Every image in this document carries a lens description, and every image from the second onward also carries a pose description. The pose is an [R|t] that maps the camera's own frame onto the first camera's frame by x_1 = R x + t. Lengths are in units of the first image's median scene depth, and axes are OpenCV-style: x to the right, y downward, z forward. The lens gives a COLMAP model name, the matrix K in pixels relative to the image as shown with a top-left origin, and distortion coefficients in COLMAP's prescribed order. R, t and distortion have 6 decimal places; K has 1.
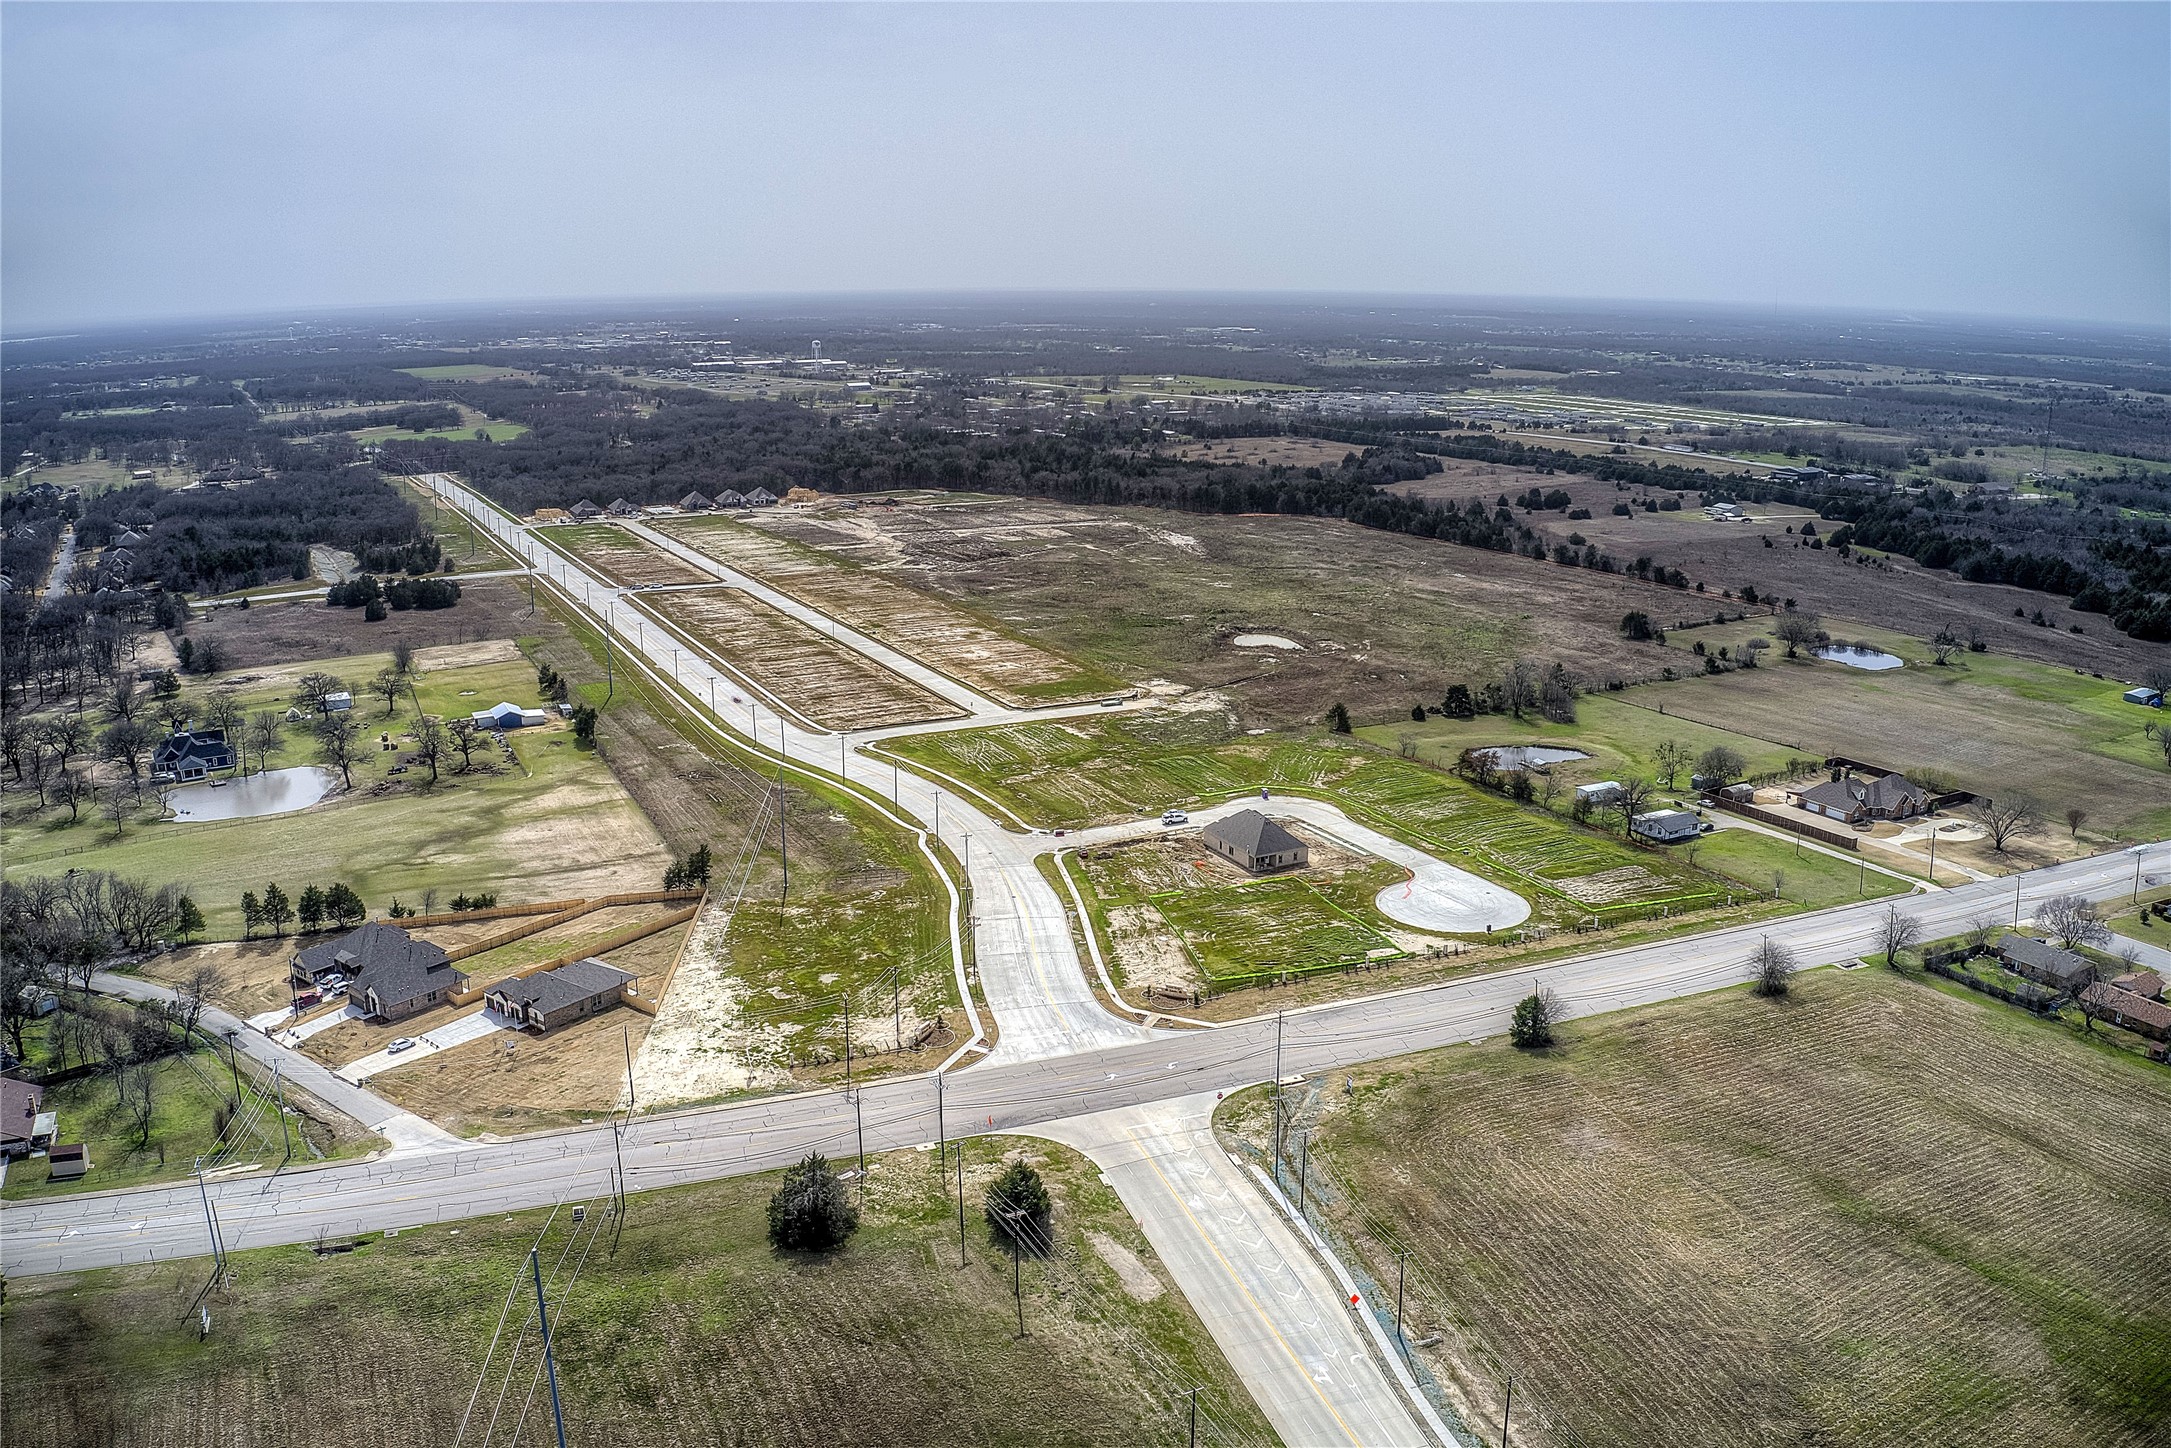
lens RADIAL K [[1697.1, 0, 1088.5], [0, 1697.1, 721.2], [0, 0, 1]] dist [-0.190703, 0.040603]
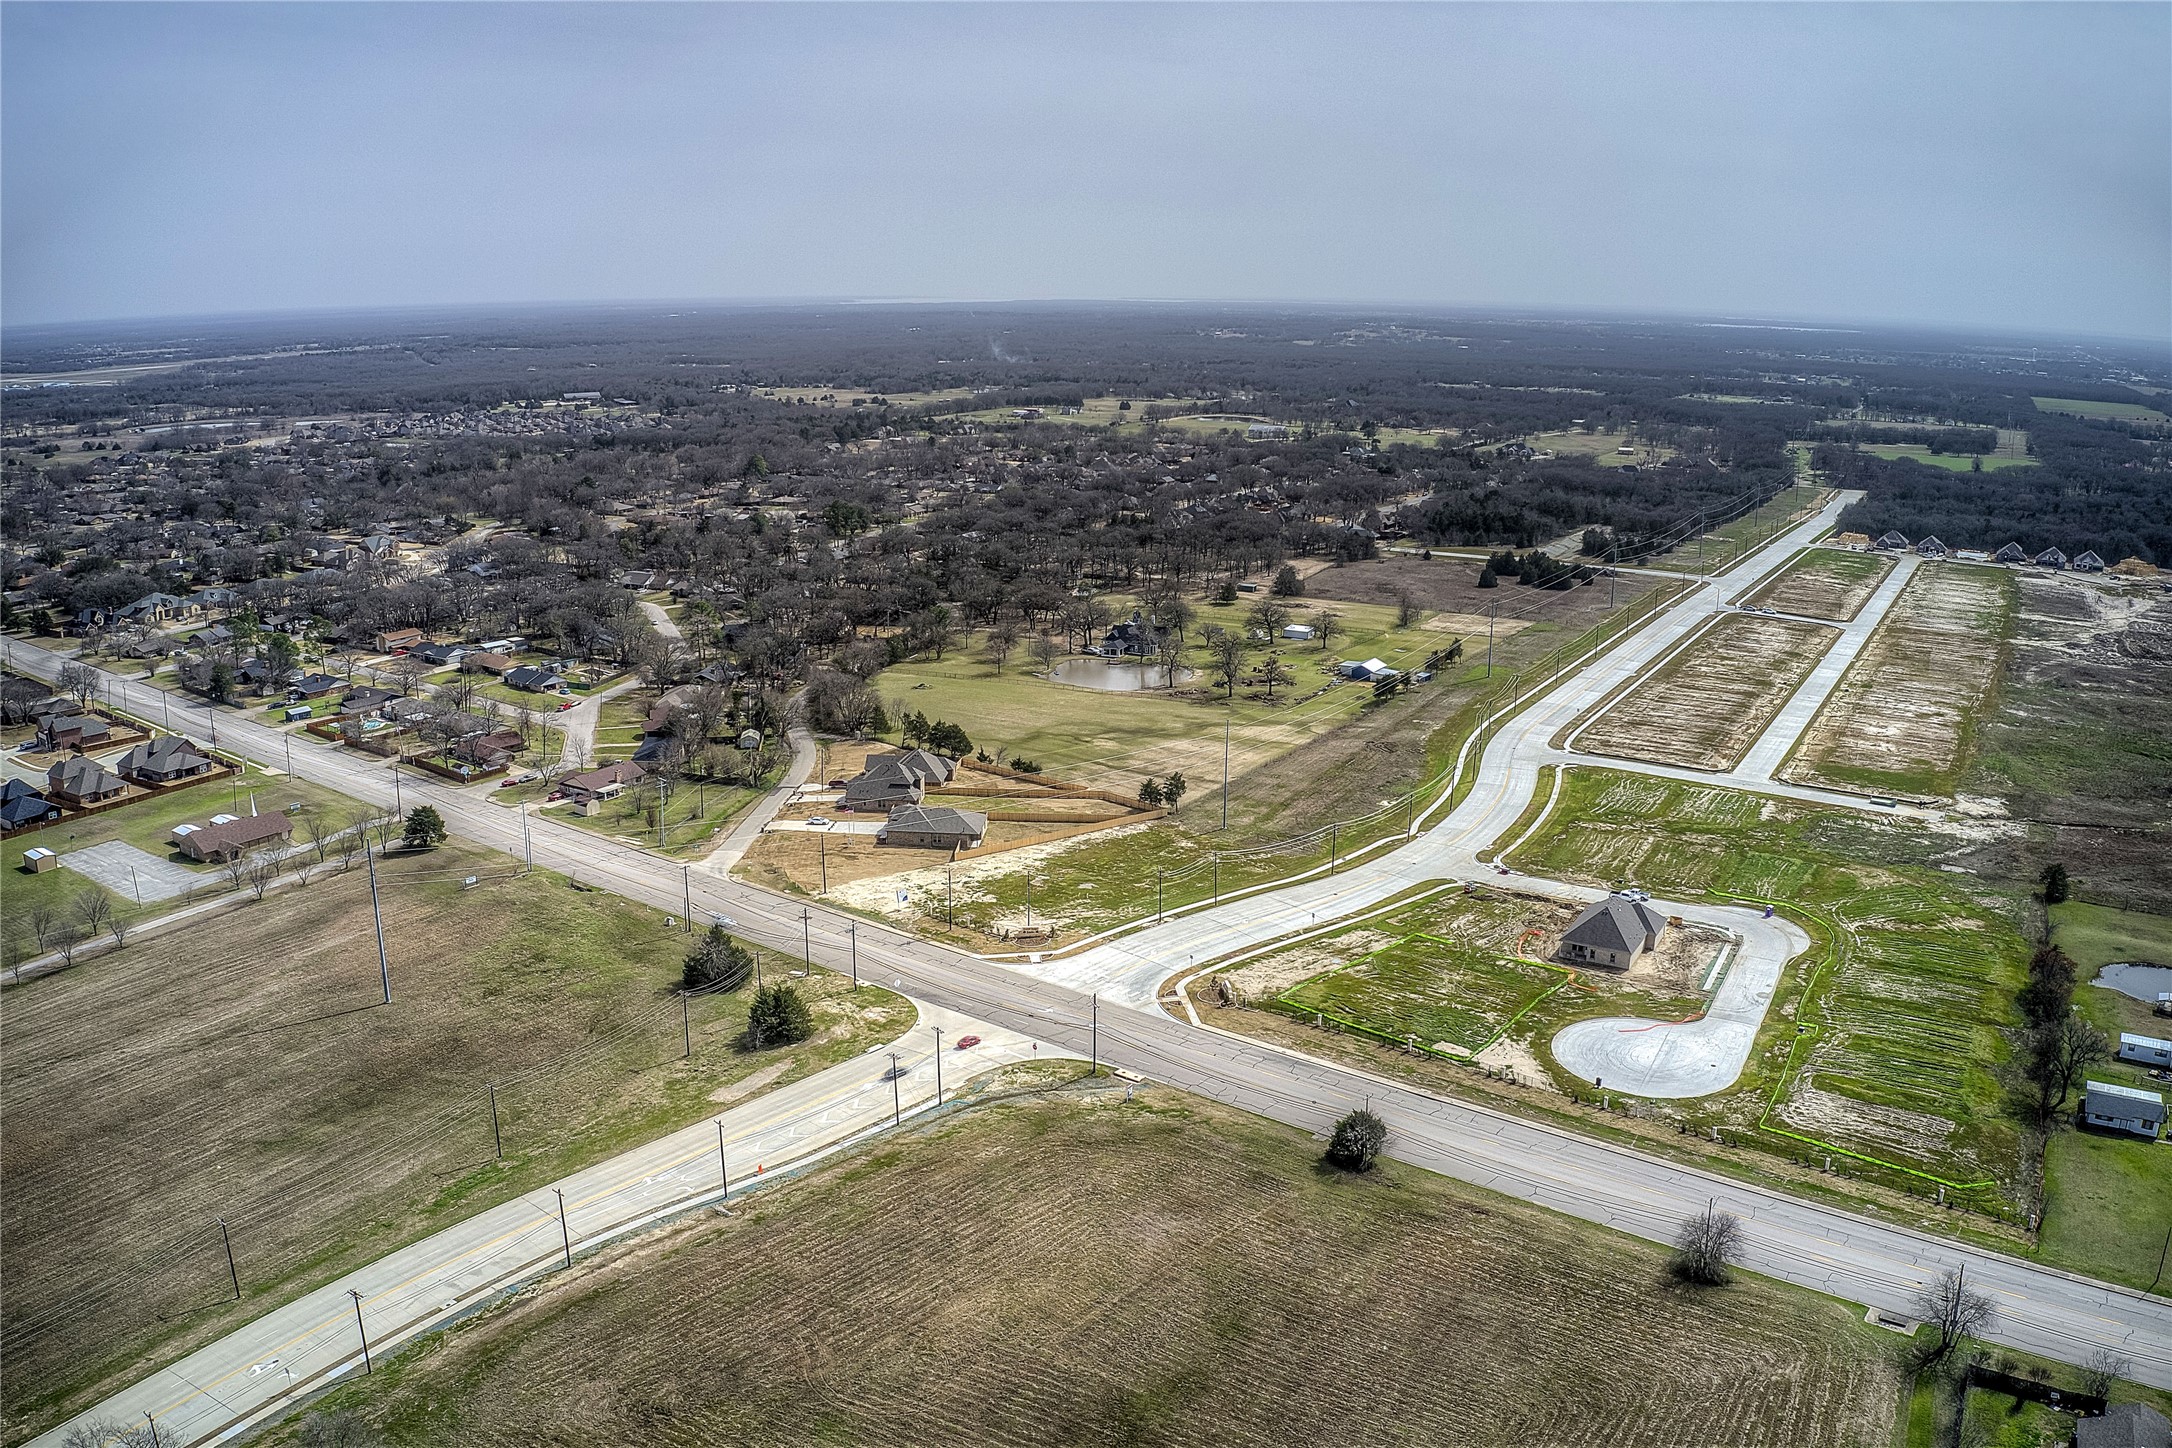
lens RADIAL K [[1714.7, 0, 1079.8], [0, 1714.7, 718.2], [0, 0, 1]] dist [-0.189830, 0.040599]
pose [[0.521486, 0.215225, -0.825670, 0.712751], [-0.224139, 0.968236, 0.110823, -0.078601], [0.823295, 0.127273, 0.553162, 0.305518]]
